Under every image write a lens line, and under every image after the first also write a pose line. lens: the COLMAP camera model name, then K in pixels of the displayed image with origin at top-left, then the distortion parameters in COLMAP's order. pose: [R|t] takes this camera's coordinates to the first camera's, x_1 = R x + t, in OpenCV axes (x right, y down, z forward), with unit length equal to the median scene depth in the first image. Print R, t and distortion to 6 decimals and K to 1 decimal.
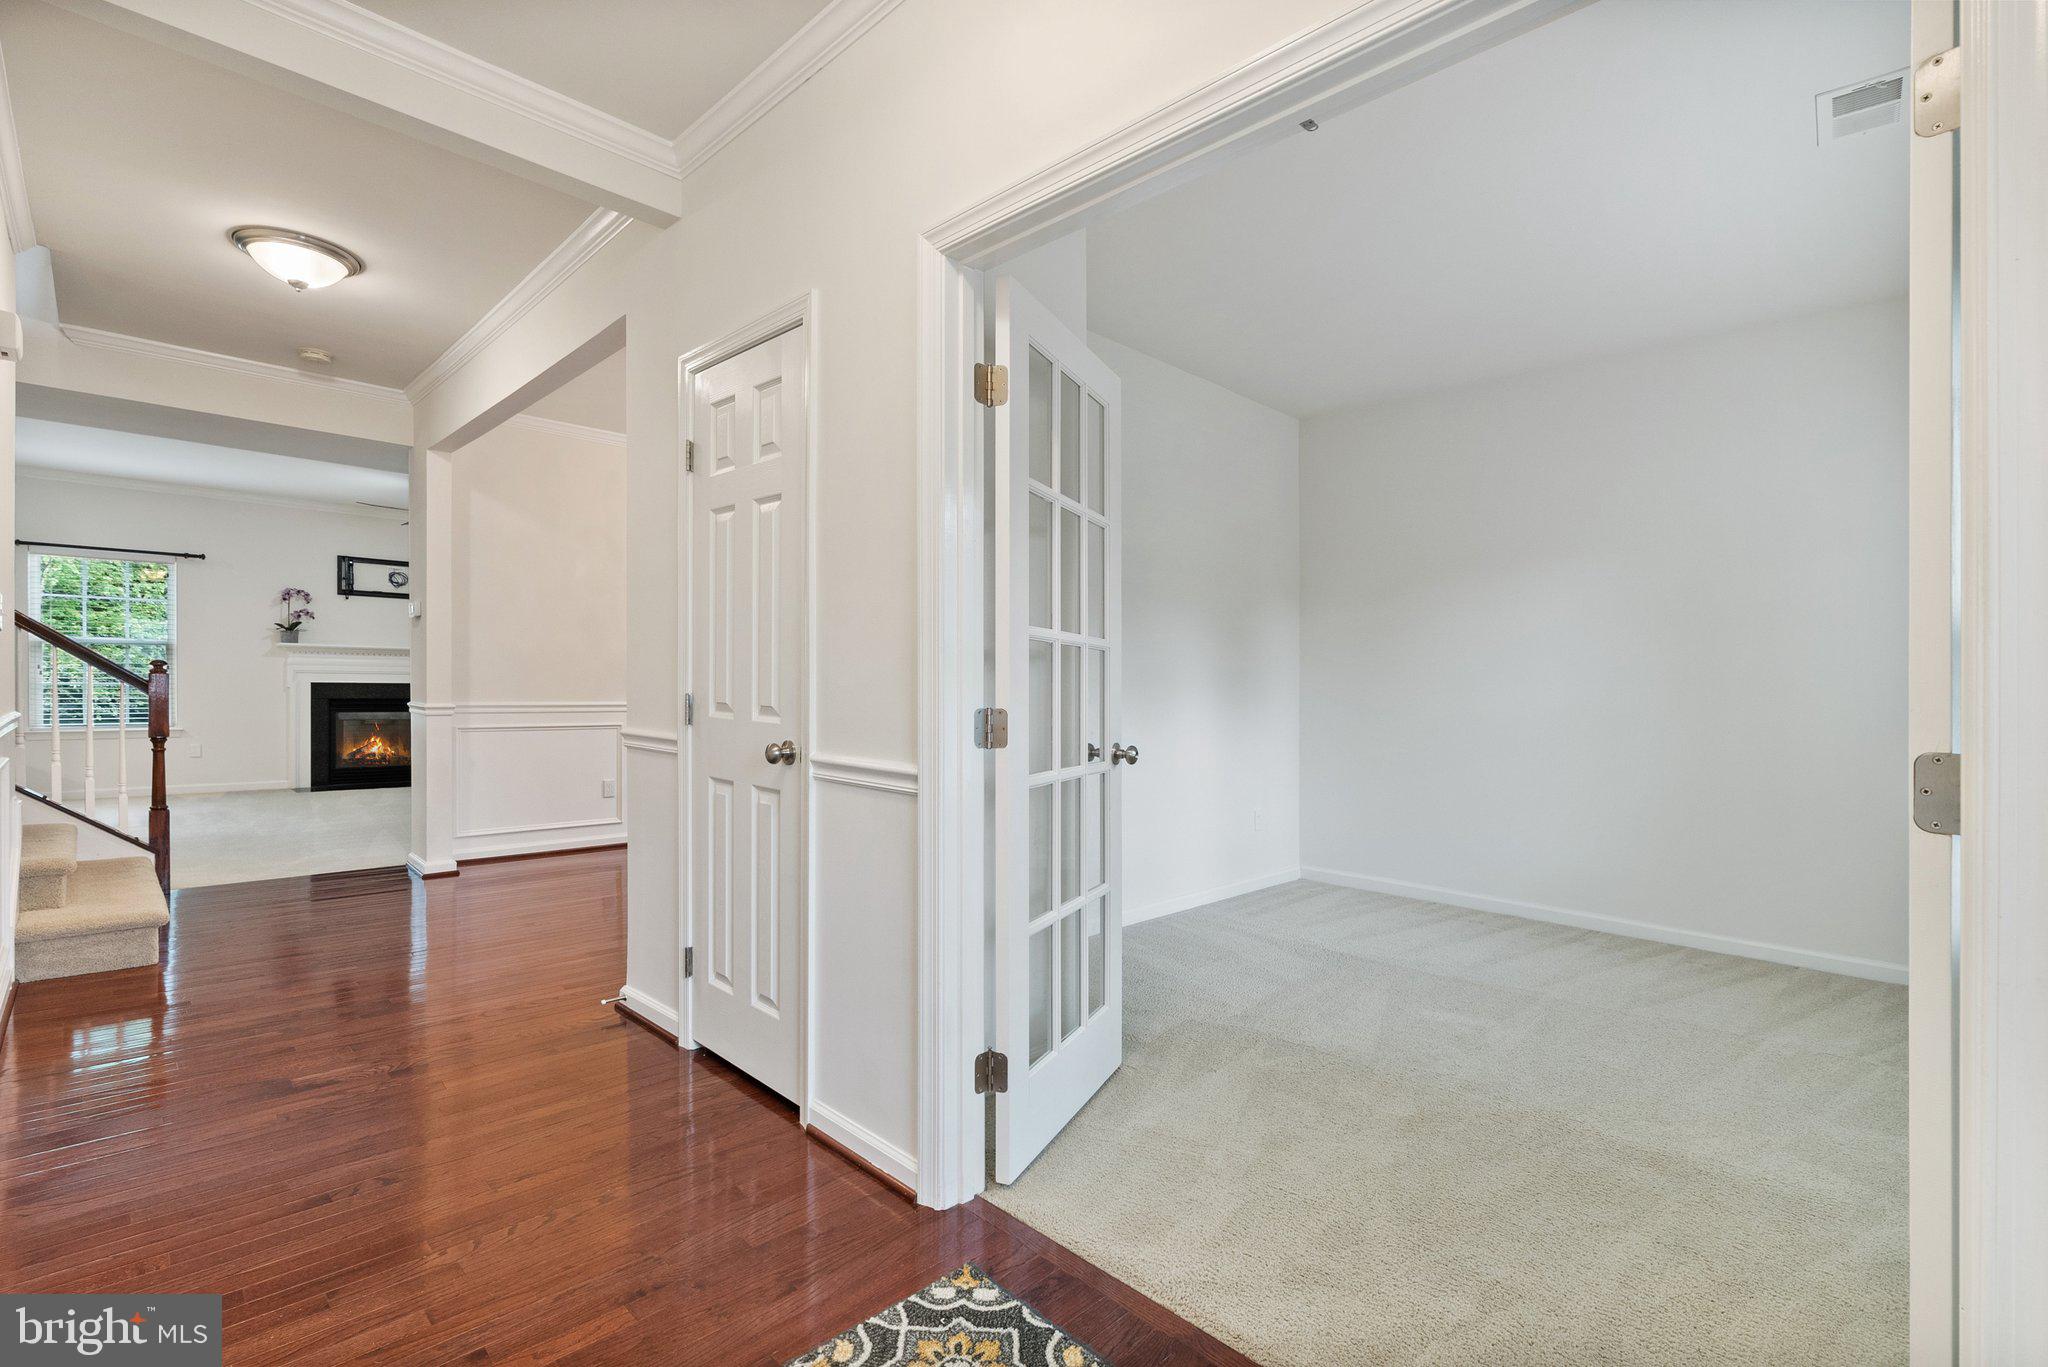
lens RADIAL K [[933.6, 0, 1021.9], [0, 933.6, 664.9], [0, 0, 1]] dist [0.000239, 0.000198]
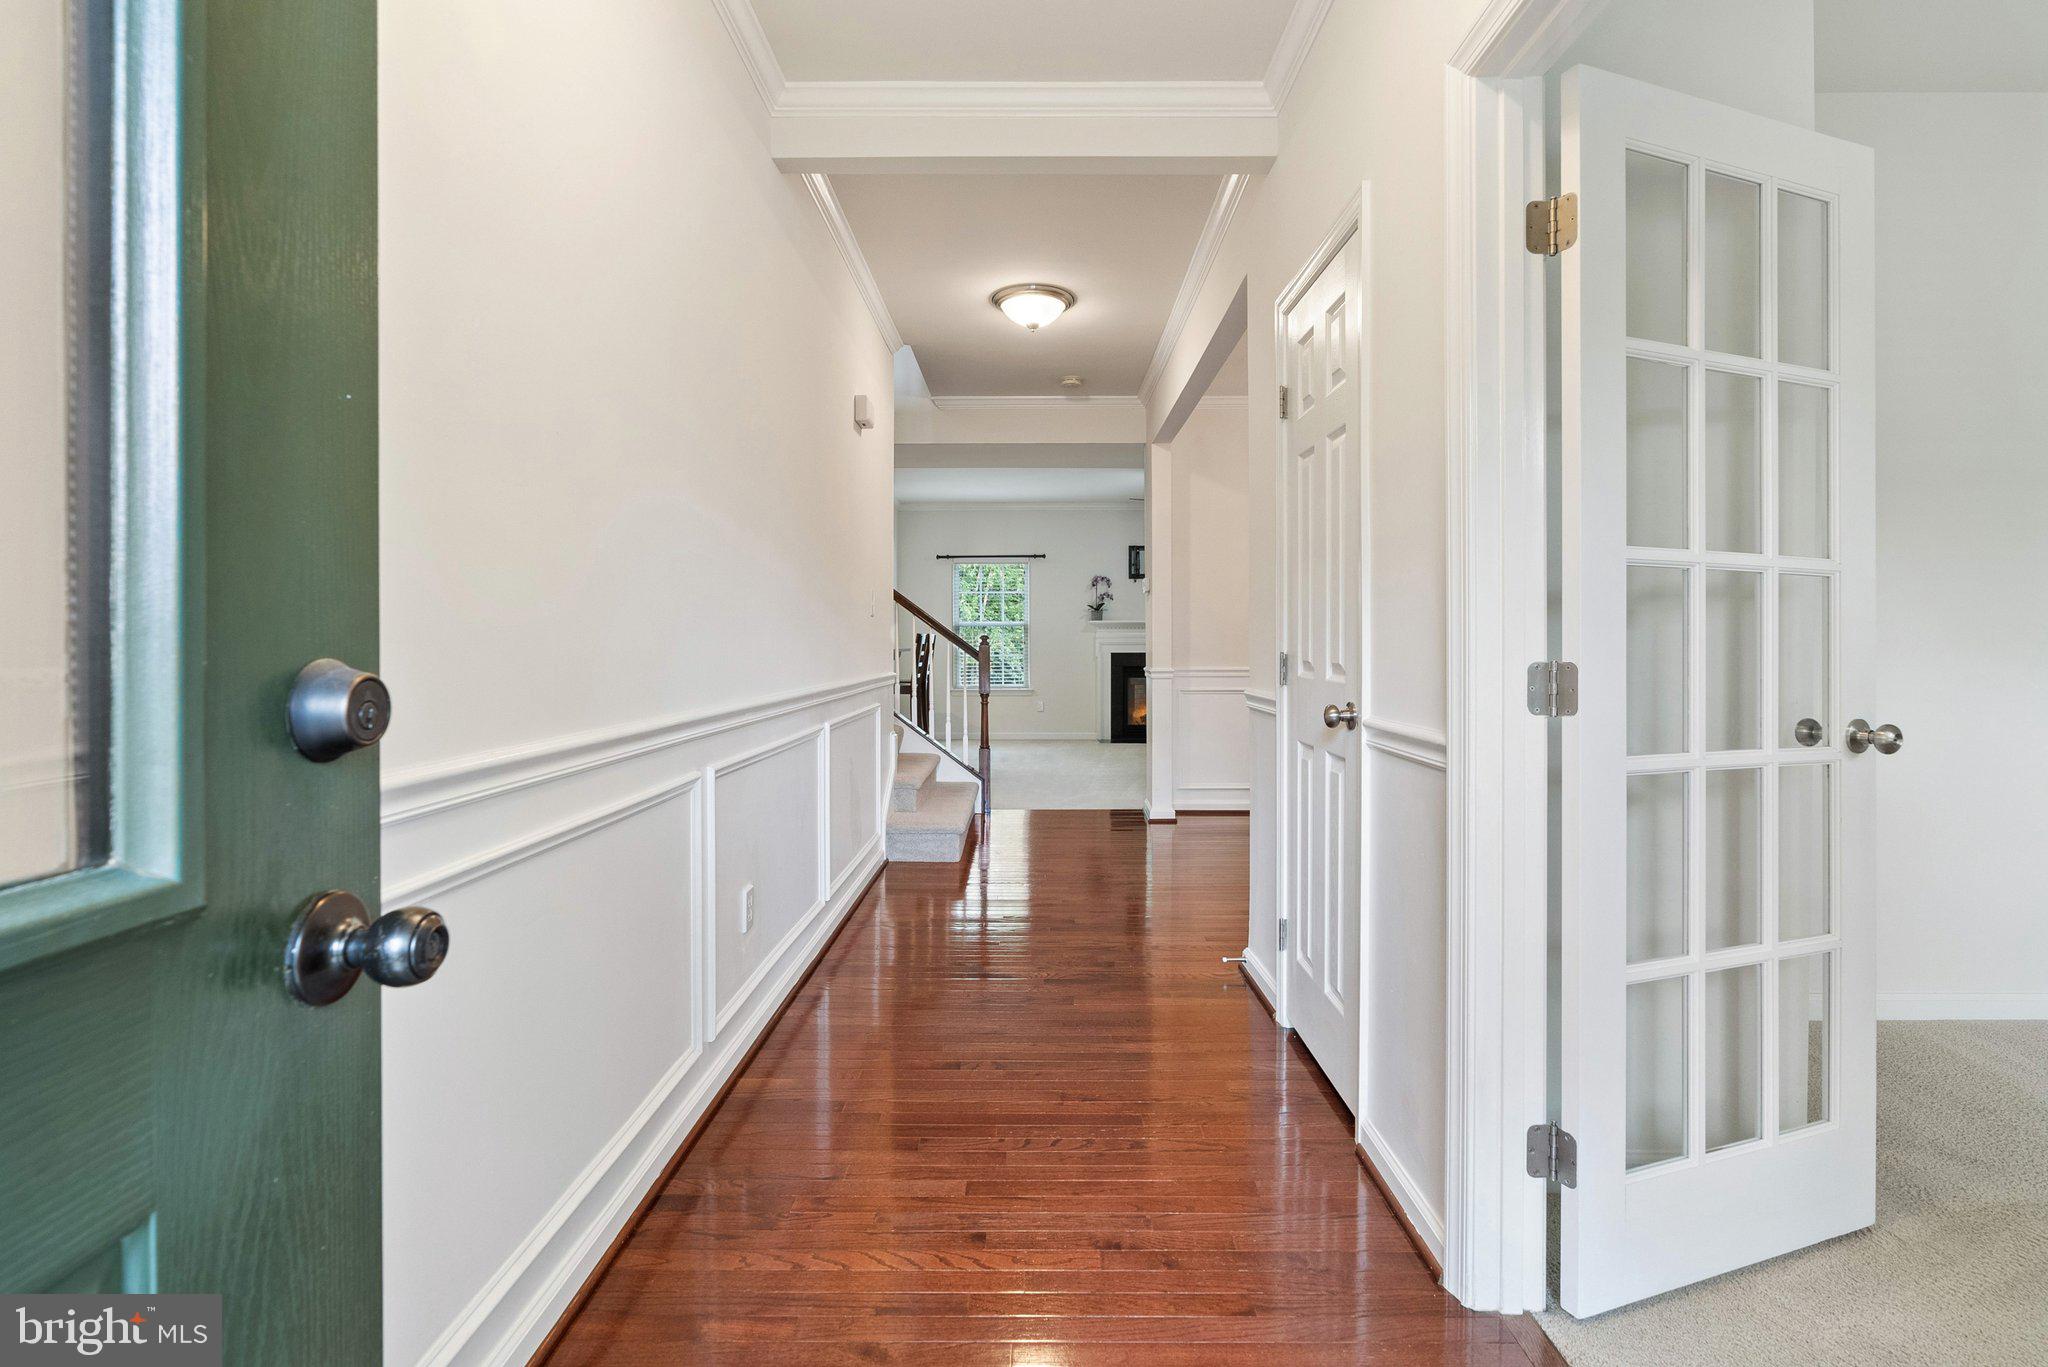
lens RADIAL K [[968.9, 0, 1022.9], [0, 968.9, 635.3], [0, 0, 1]] dist [-0.002201, 0.000399]
pose [[0.707766, -0.024462, -0.706024, 0.147842], [0.025752, 0.999629, -0.008819, 0.015335], [0.705978, -0.011940, 0.708133, 0.113420]]
